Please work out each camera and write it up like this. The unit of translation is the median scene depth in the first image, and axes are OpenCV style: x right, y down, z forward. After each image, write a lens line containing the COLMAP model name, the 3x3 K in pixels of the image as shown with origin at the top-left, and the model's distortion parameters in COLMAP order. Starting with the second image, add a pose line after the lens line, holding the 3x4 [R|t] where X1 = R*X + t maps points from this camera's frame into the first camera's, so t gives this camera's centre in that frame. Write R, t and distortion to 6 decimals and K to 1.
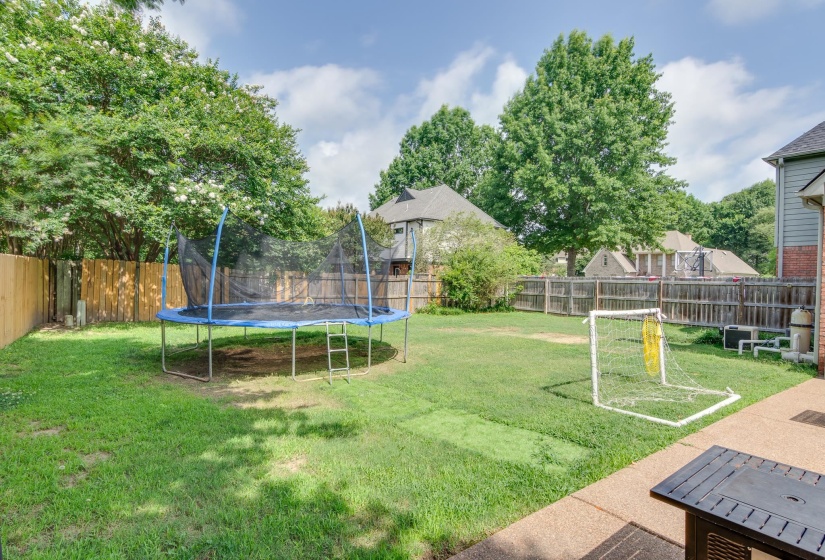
lens RADIAL K [[408.2, 0, 399.5], [0, 408.2, 279.7], [0, 0, 1]] dist [-0.001927, -0.000313]
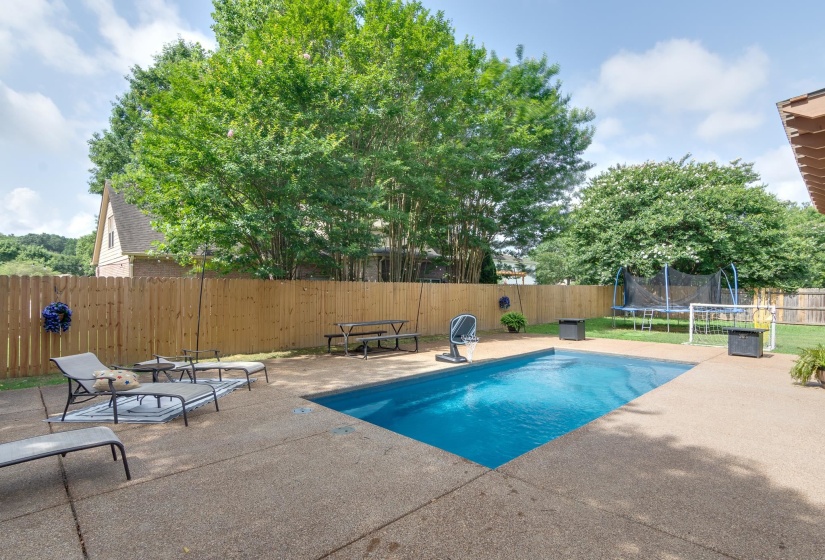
lens RADIAL K [[422.1, 0, 405.9], [0, 422.1, 284.0], [0, 0, 1]] dist [-0.000319, 0.000803]
pose [[0.128363, -0.035463, -0.991093, 1.270230], [-0.001394, 0.999353, -0.035939, 0.022843], [0.991726, 0.005995, 0.128231, -0.456505]]
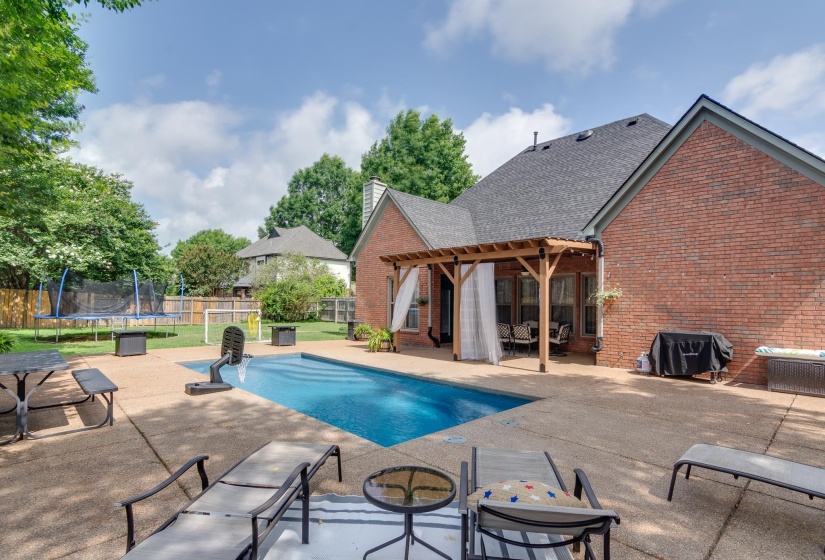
lens RADIAL K [[422.1, 0, 405.9], [0, 422.1, 284.0], [0, 0, 1]] dist [-0.000319, 0.000803]
pose [[0.988857, -0.000392, 0.148865, 0.637505], [0.006677, 0.999107, -0.041721, 0.013935], [-0.148716, 0.042250, 0.987977, -0.939703]]
